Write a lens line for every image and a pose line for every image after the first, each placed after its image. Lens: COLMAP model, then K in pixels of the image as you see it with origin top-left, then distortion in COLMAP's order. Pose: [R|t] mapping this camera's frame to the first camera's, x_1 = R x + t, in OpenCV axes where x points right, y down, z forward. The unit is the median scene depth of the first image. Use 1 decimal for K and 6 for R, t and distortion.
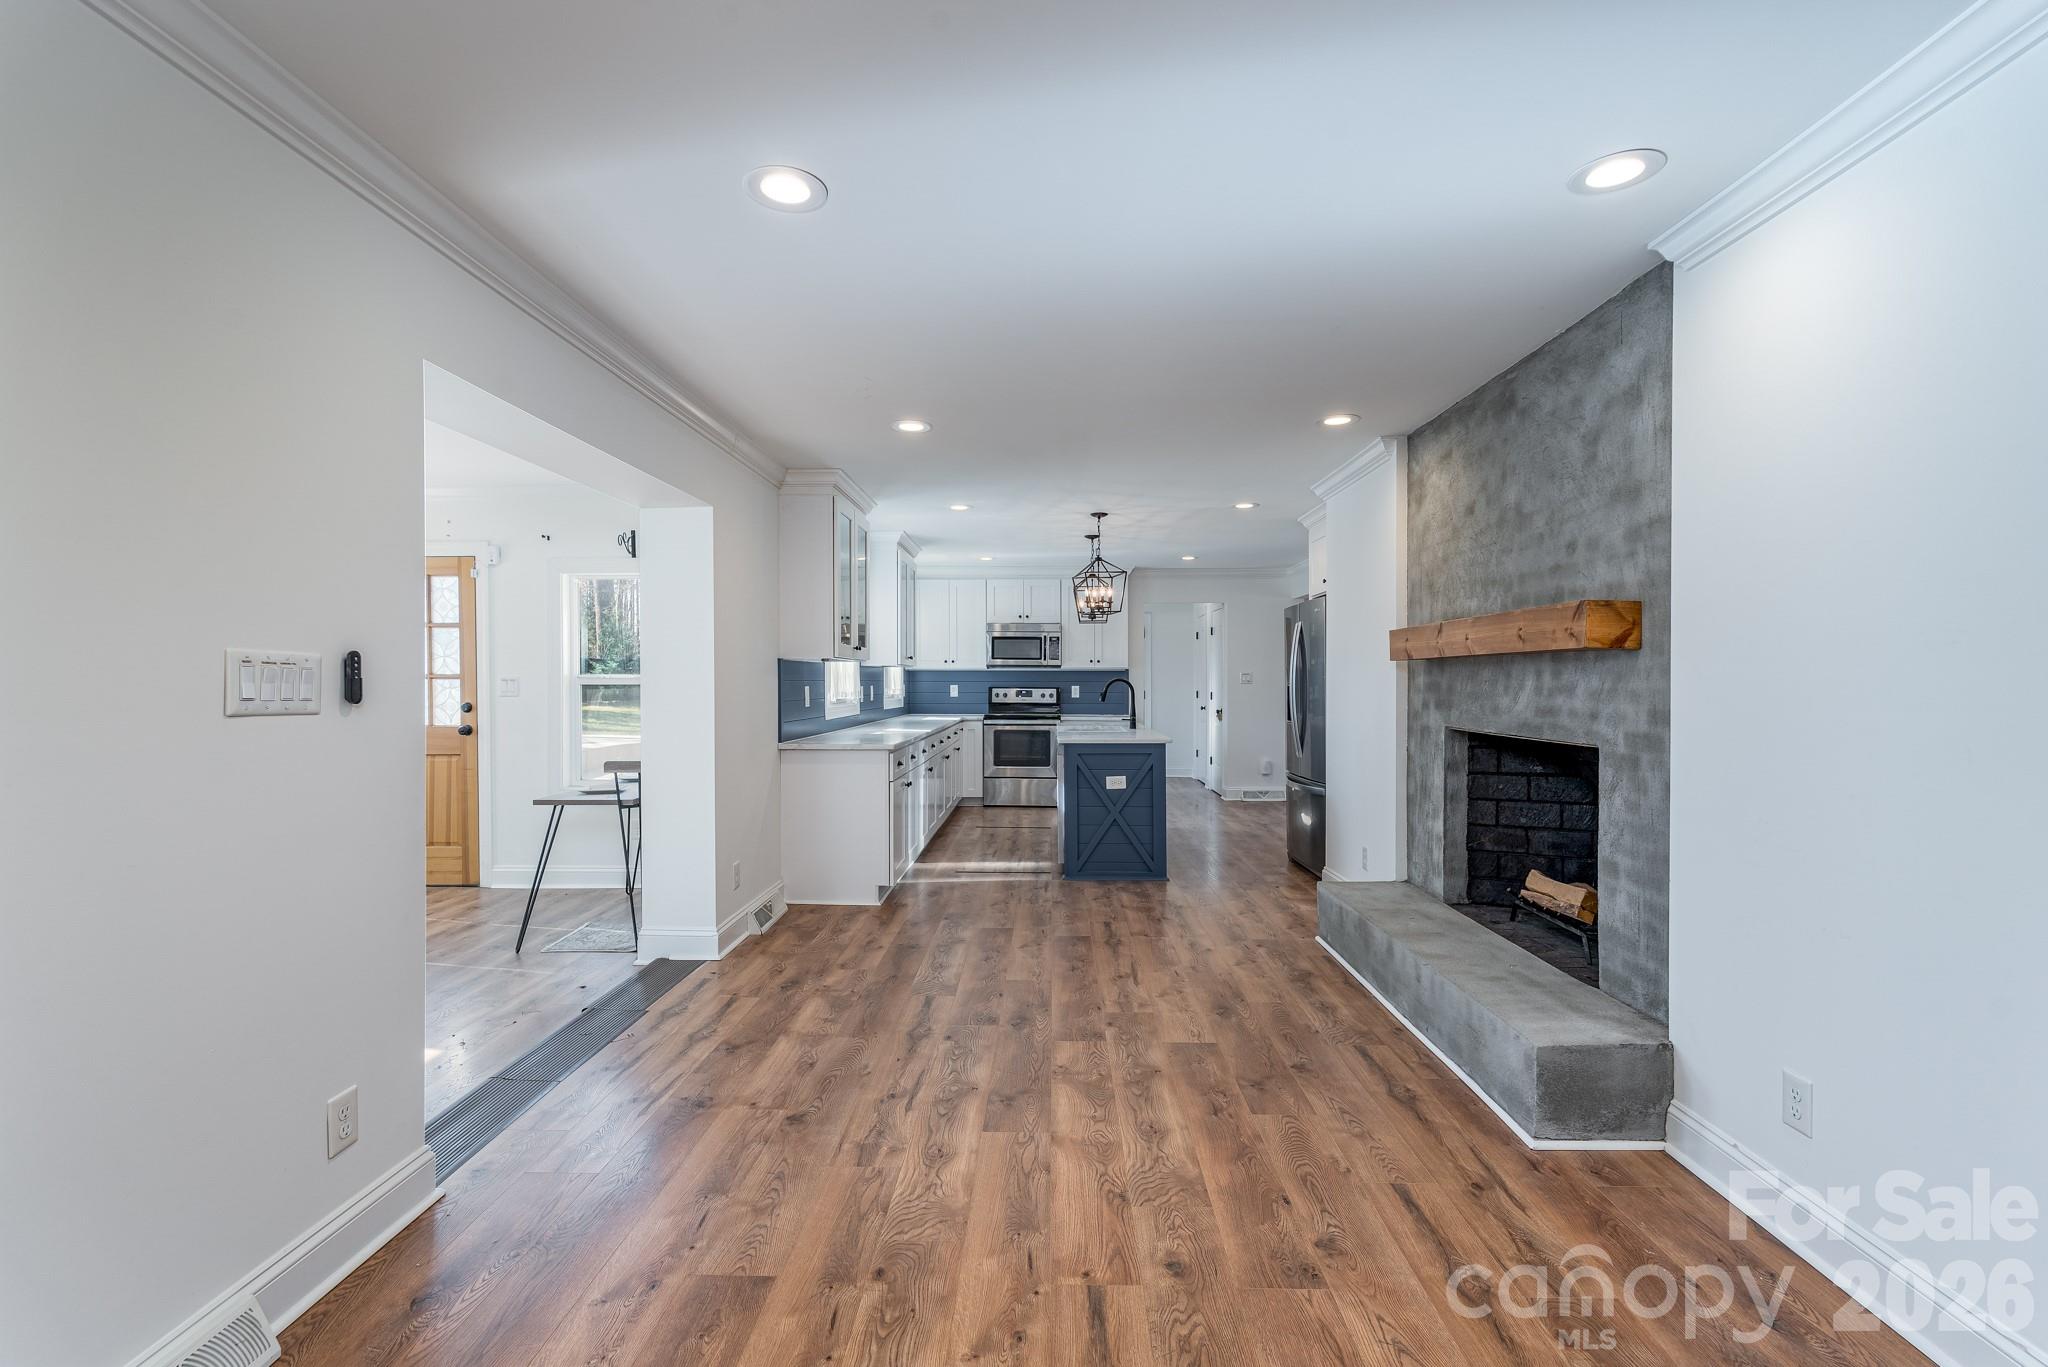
lens RADIAL K [[909.5, 0, 1016.0], [0, 909.5, 687.4], [0, 0, 1]] dist [-0.005090, -0.000497]
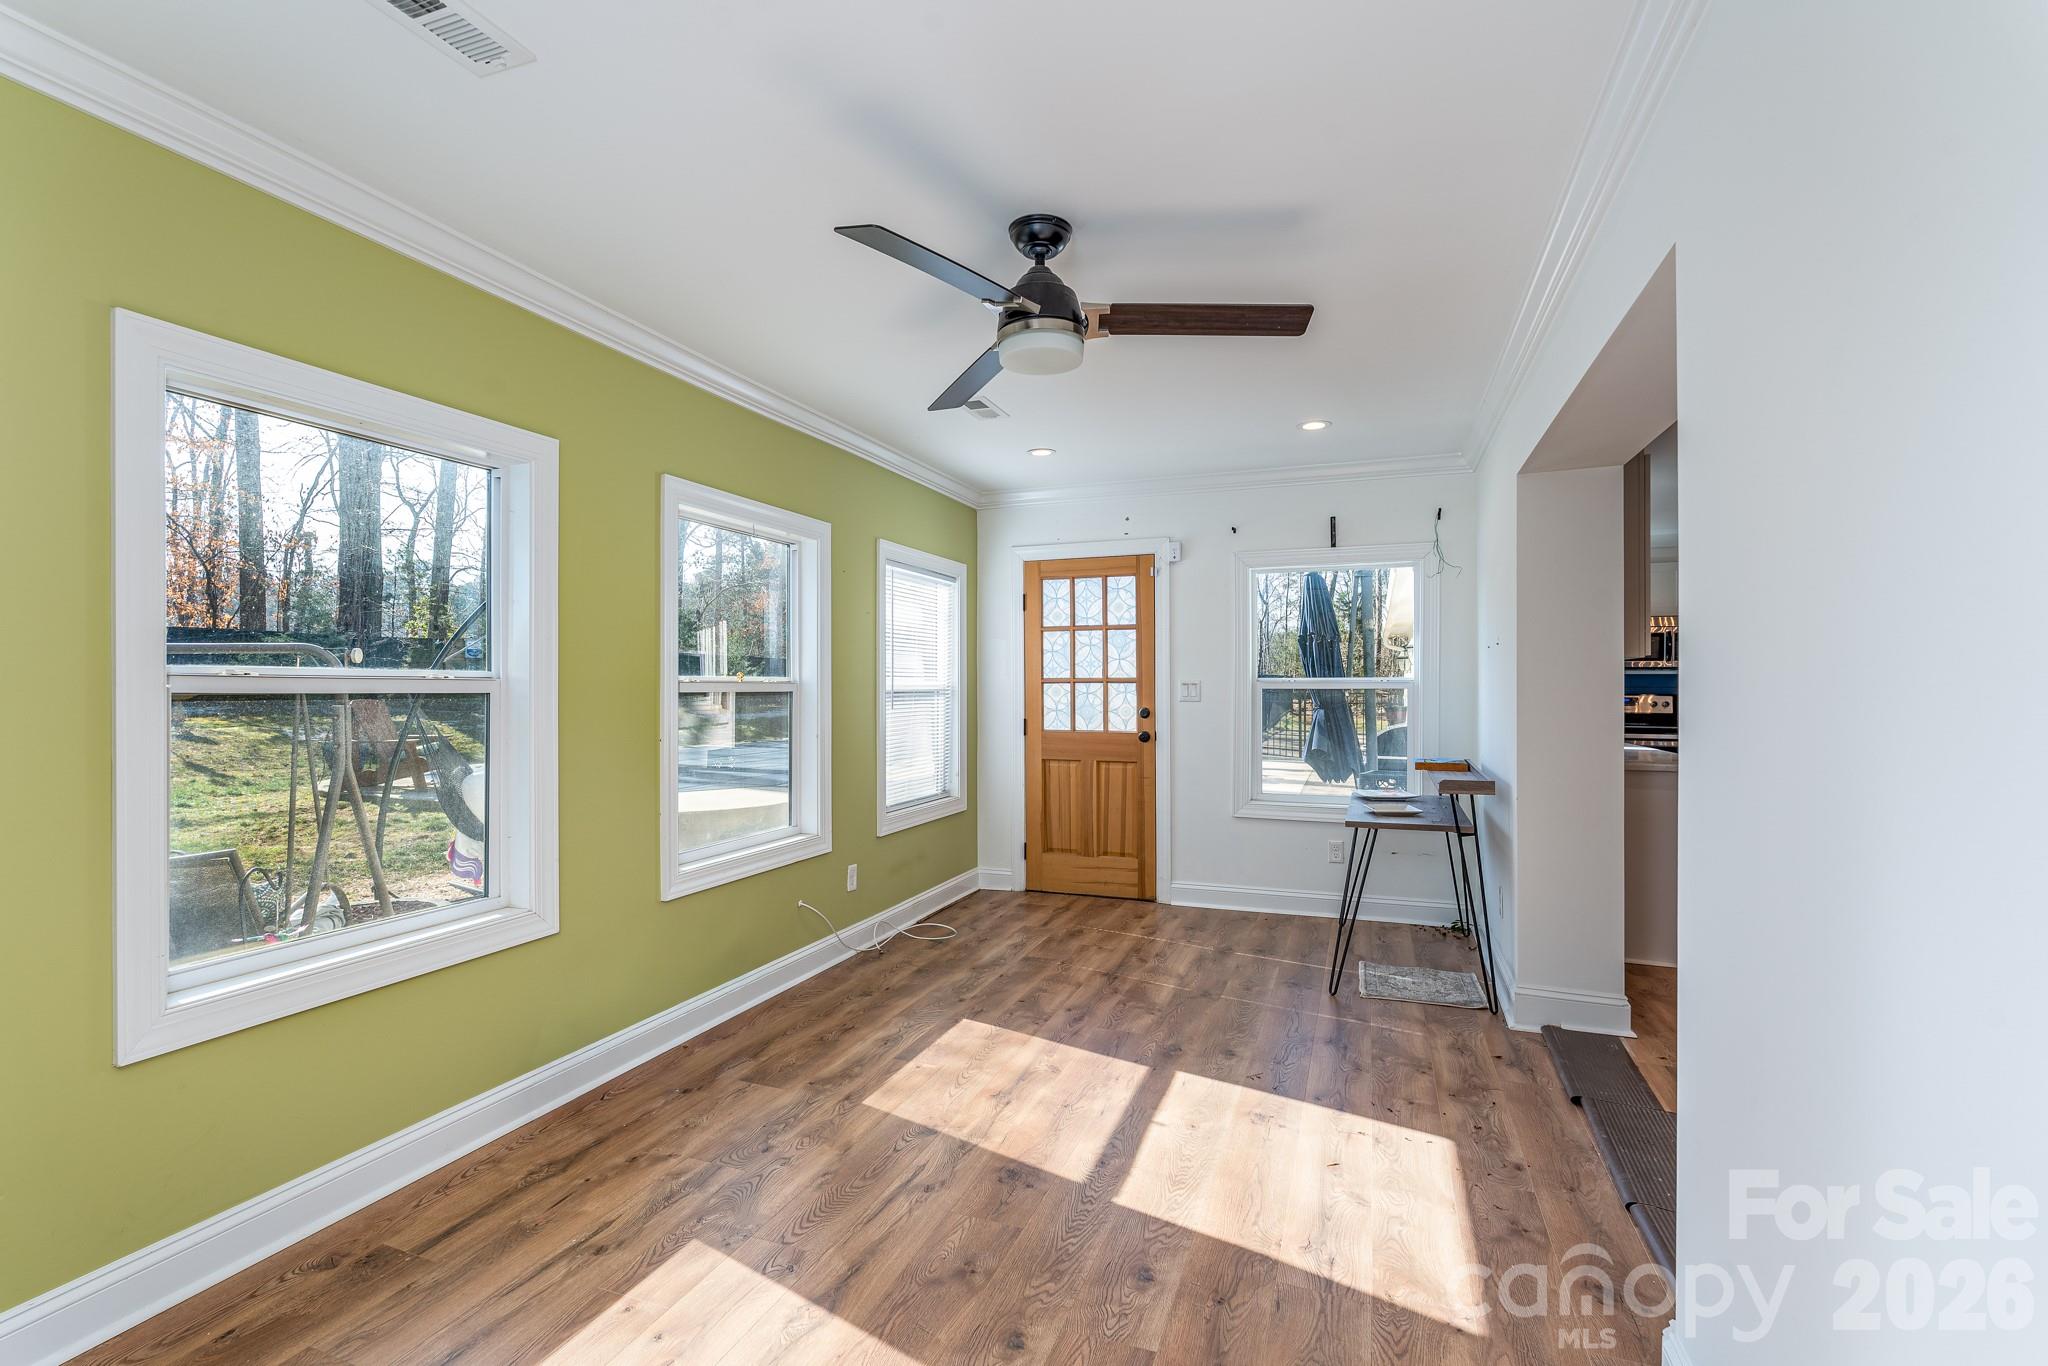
lens RADIAL K [[909.5, 0, 1016.0], [0, 909.5, 686.9], [0, 0, 1]] dist [-0.005090, -0.000497]
pose [[0.944894, 0.003372, -0.327360, -0.736969], [-0.004989, 0.999979, -0.004101, -0.001098], [0.327339, 0.005508, 0.944891, 0.094804]]
